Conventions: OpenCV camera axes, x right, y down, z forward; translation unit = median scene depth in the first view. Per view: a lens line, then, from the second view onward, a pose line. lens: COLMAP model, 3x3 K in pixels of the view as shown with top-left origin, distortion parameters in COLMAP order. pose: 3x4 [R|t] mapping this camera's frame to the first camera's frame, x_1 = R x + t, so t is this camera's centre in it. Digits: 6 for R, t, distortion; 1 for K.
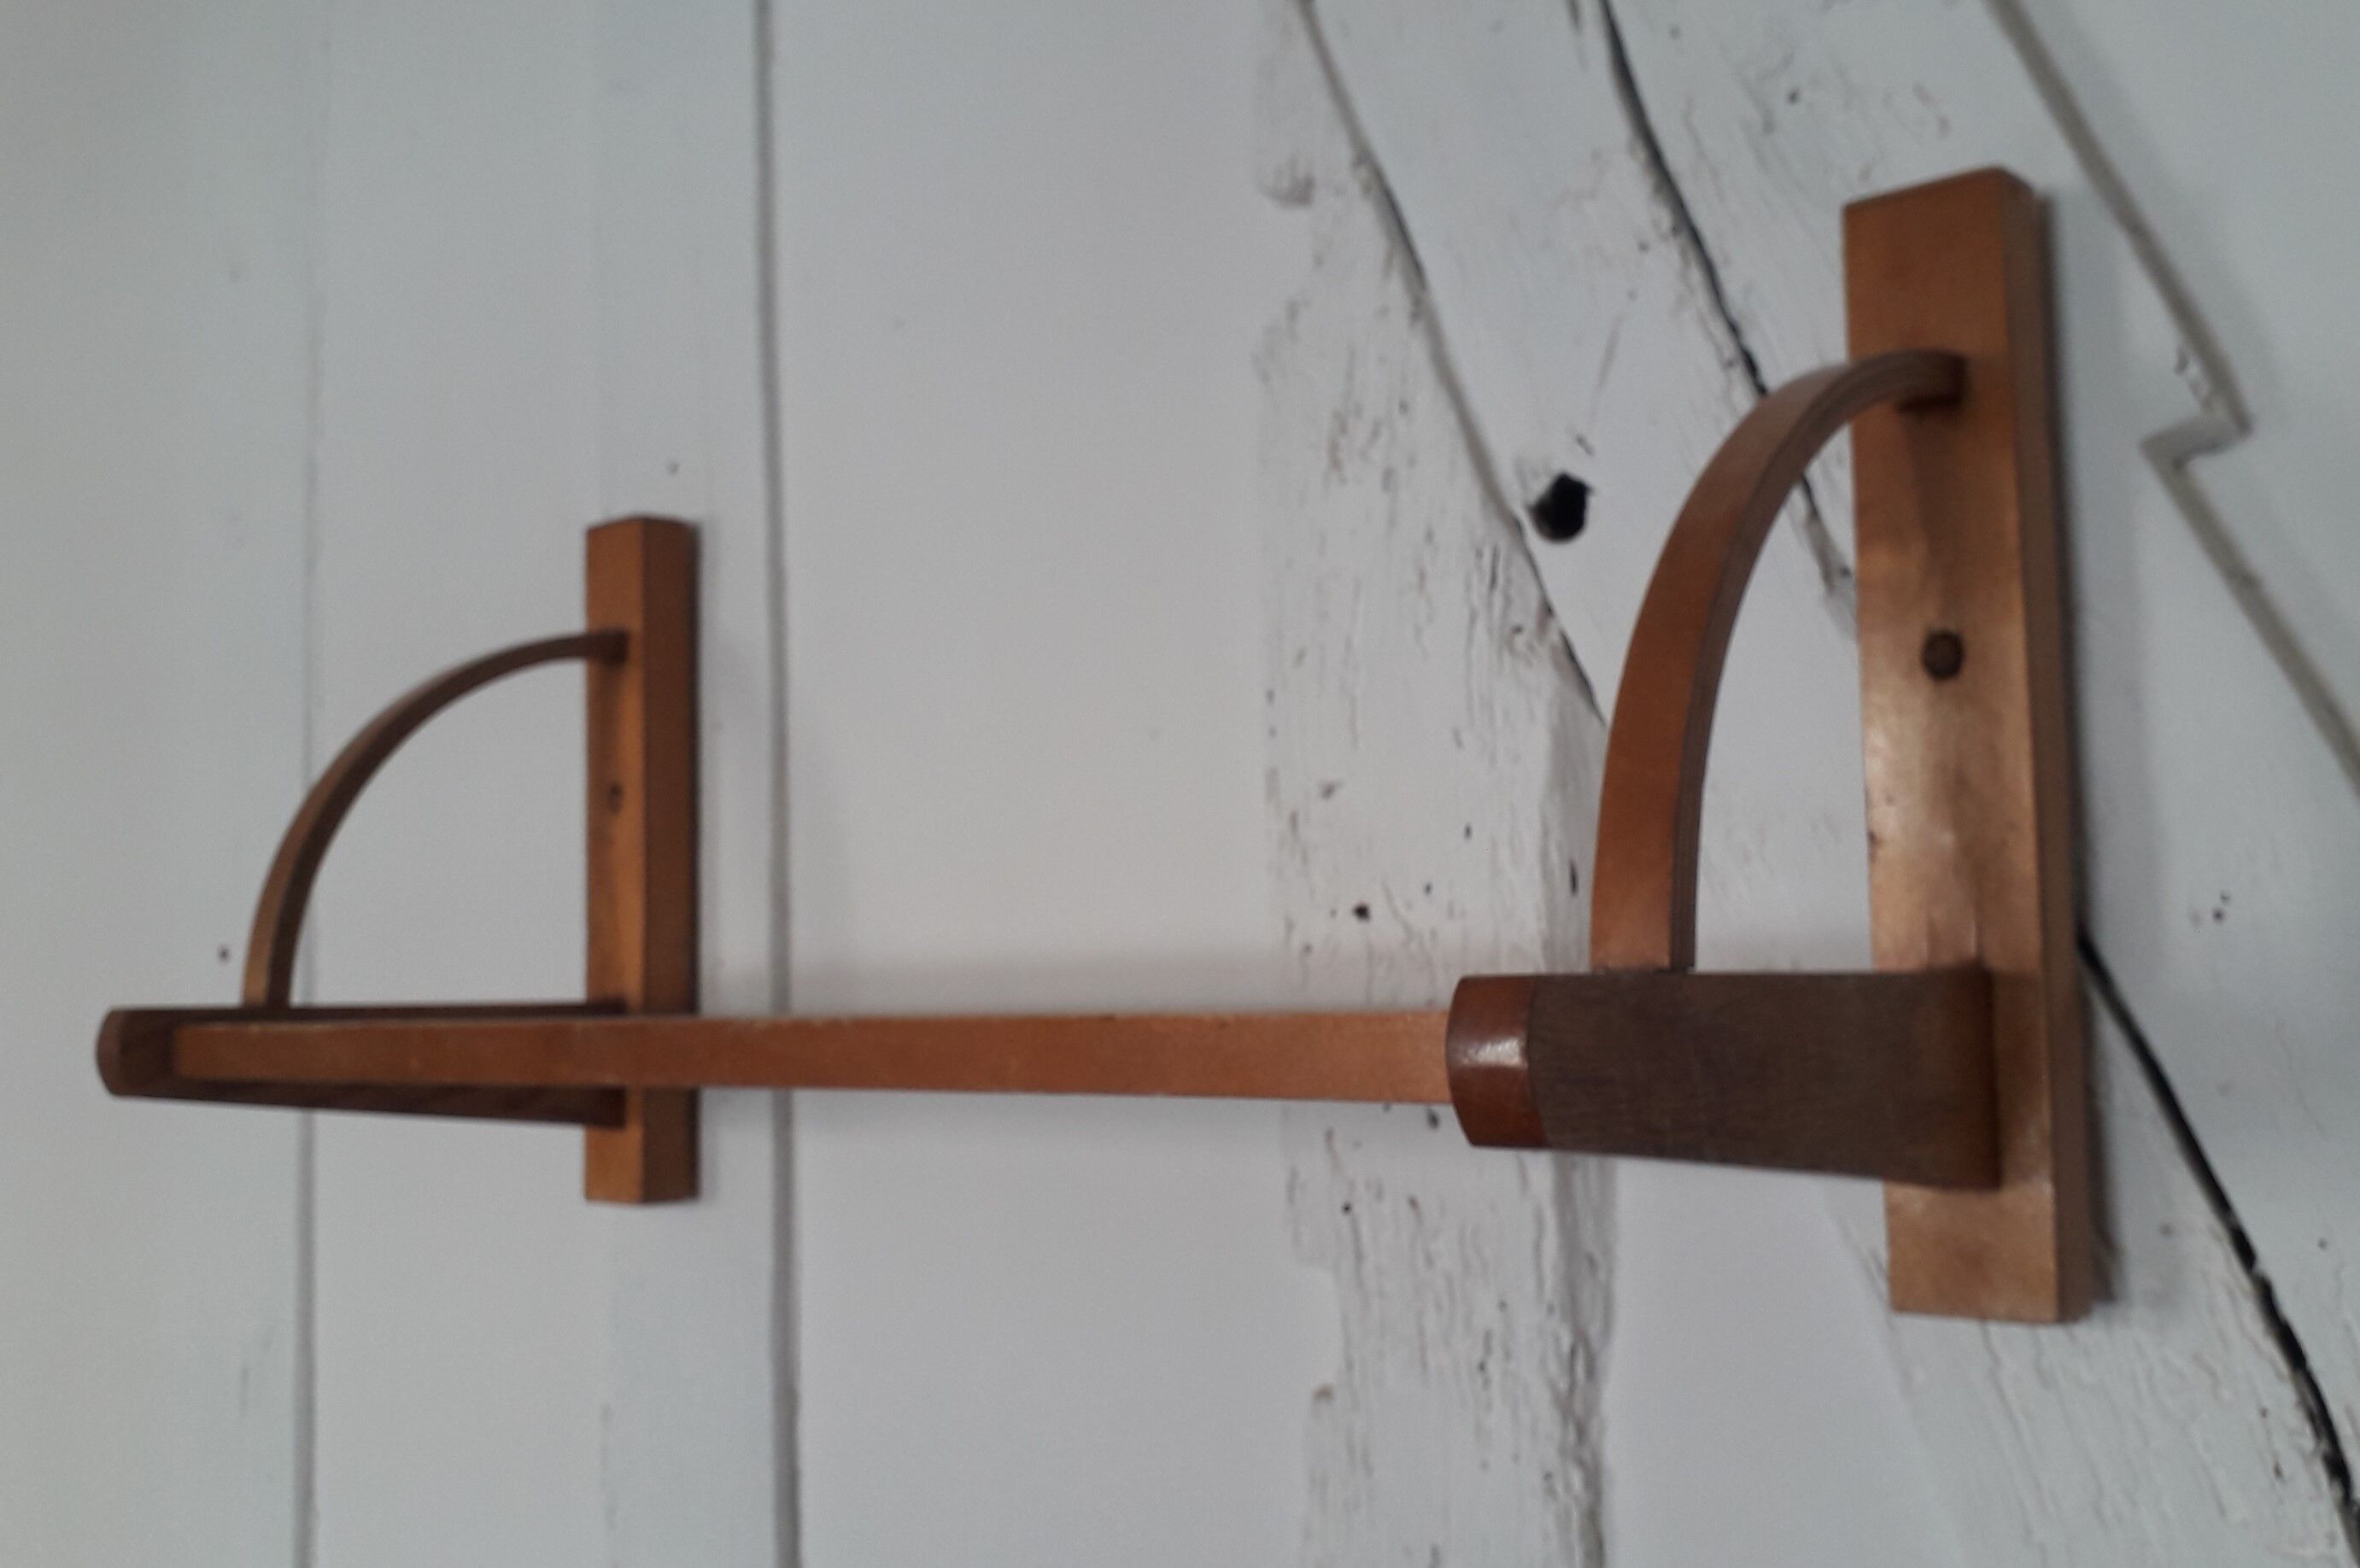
lens RADIAL K [[1804.6, 0, 1180.0], [0, 1804.6, 784.0], [0, 0, 1]] dist [0.102419, -0.166001]
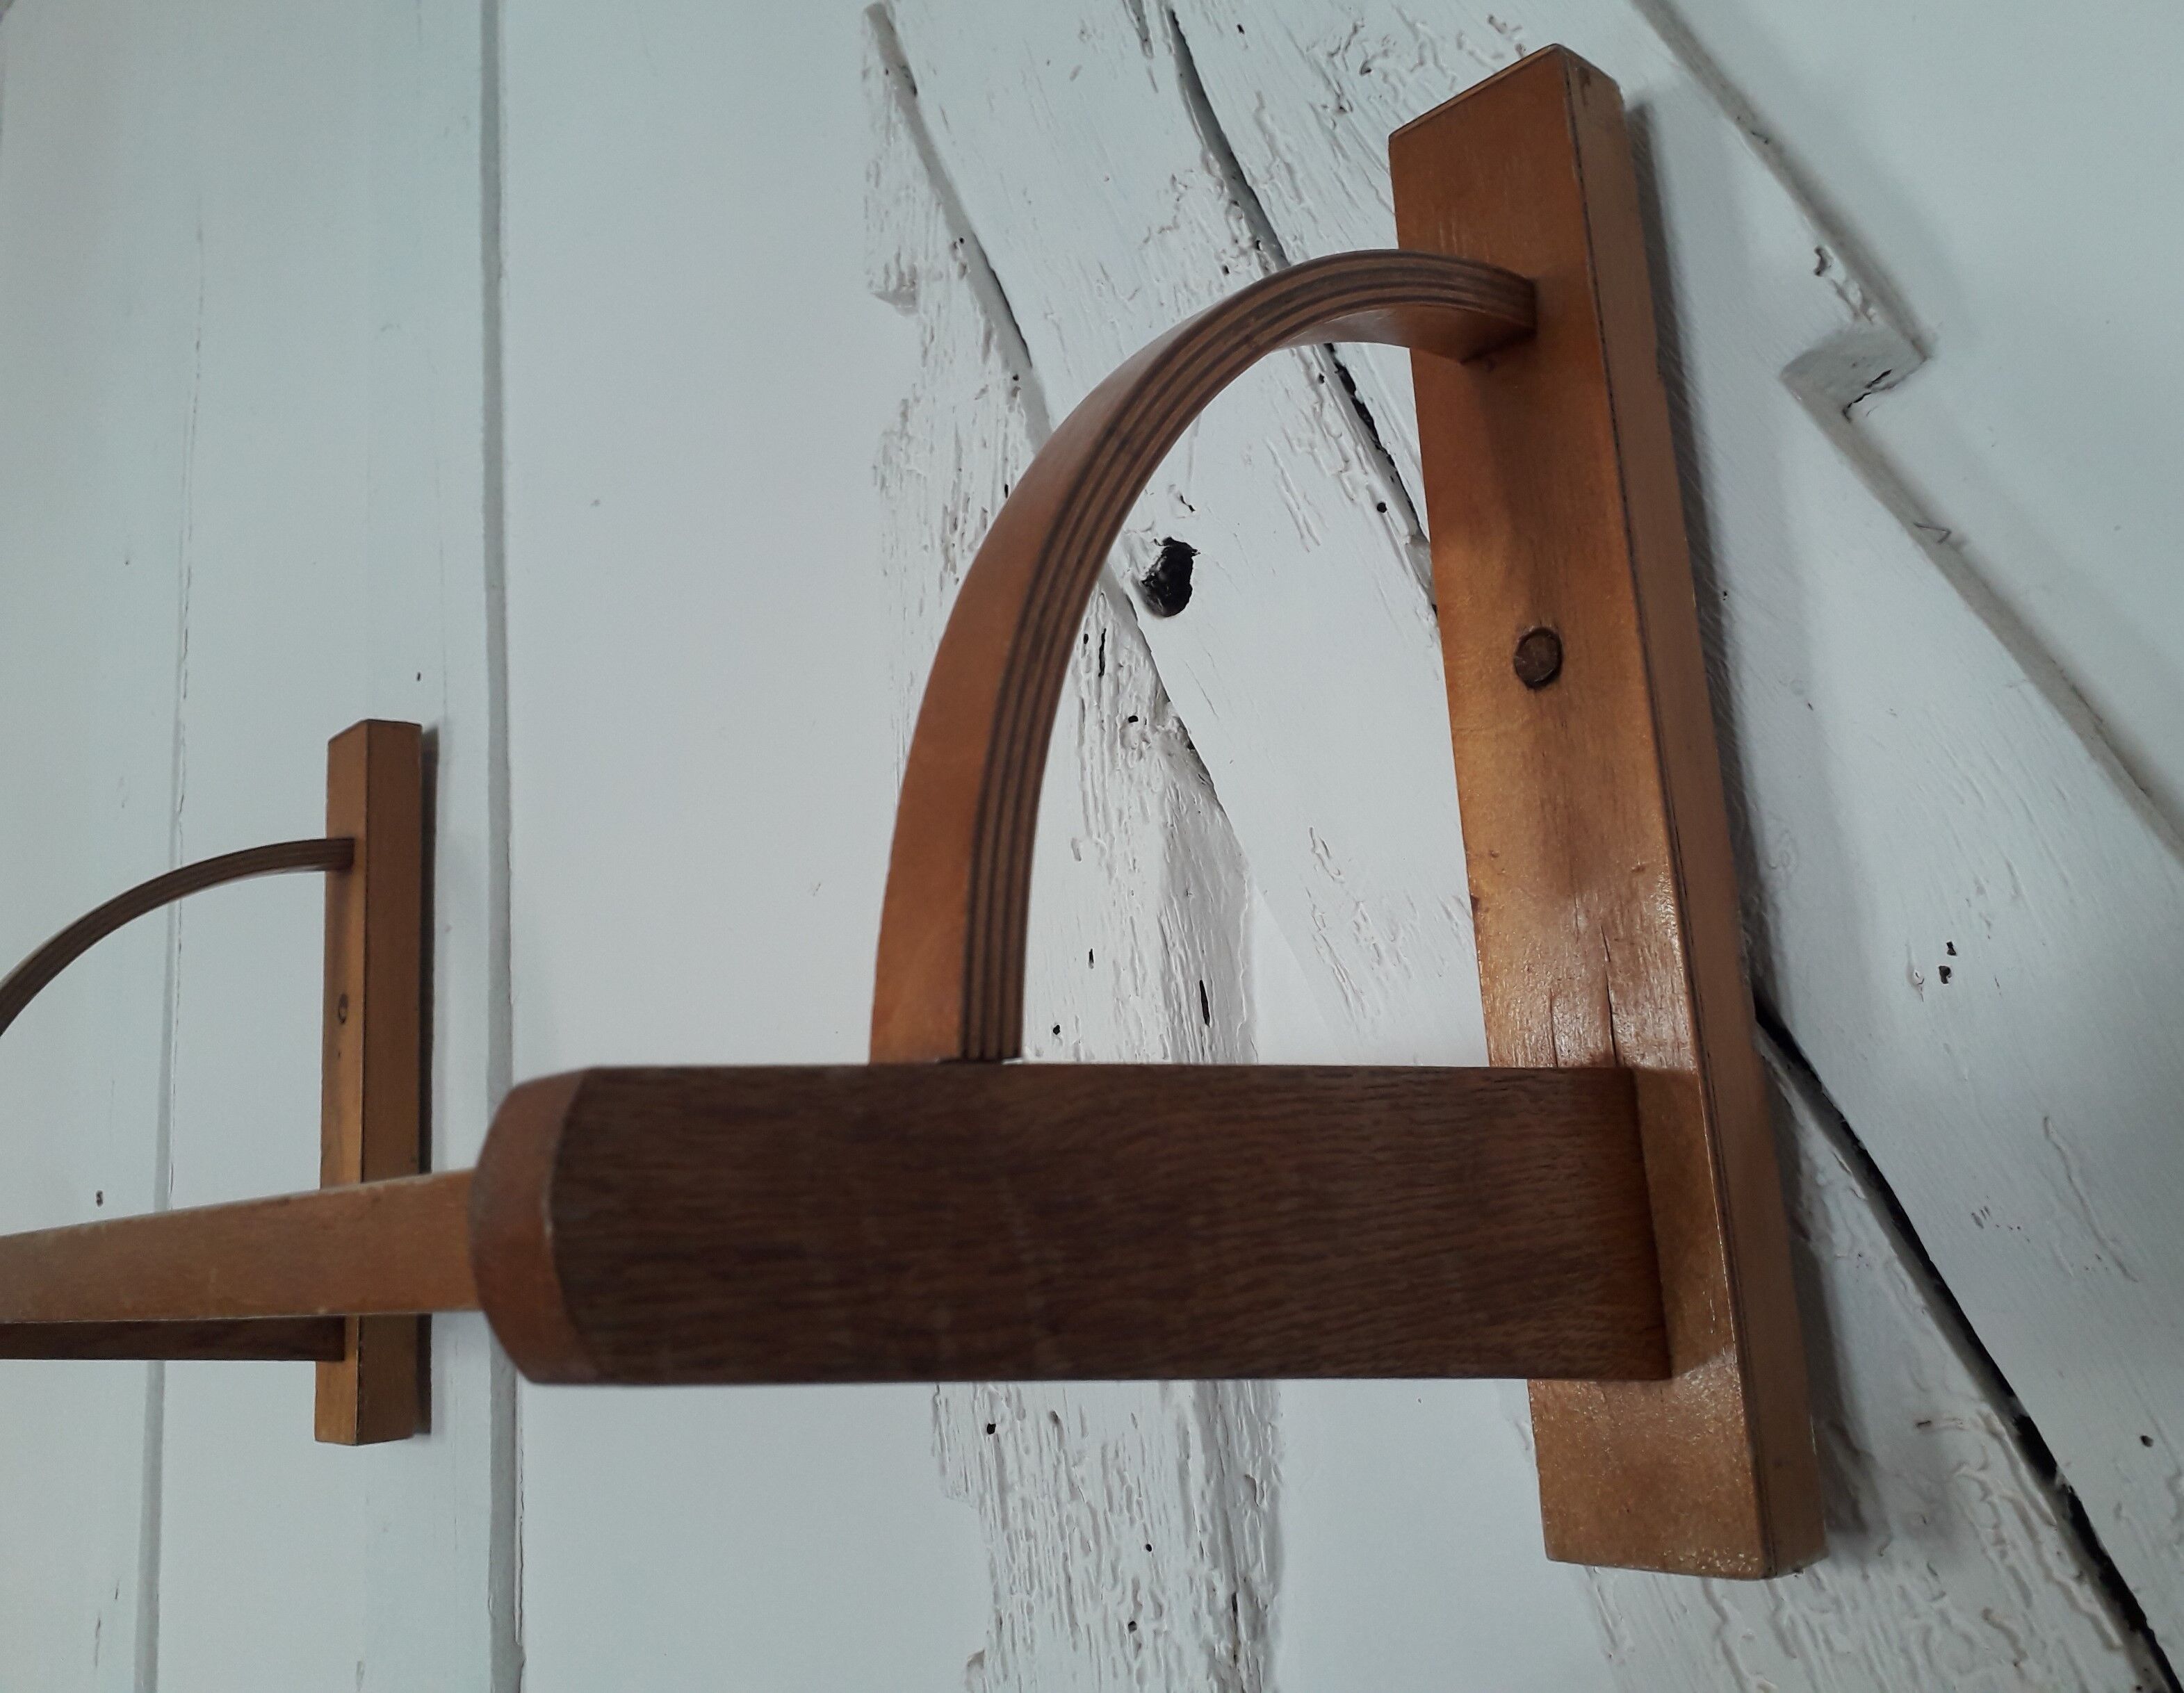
lens RADIAL K [[1568.7, 0, 1092.0], [0, 1568.7, 846.5], [0, 0, 1]] dist [0.048274, -0.064064]
pose [[0.996786, -0.064722, -0.047218, 0.207538], [0.059443, 0.992617, -0.105728, 0.053467], [0.053712, 0.102582, 0.993273, 0.280568]]
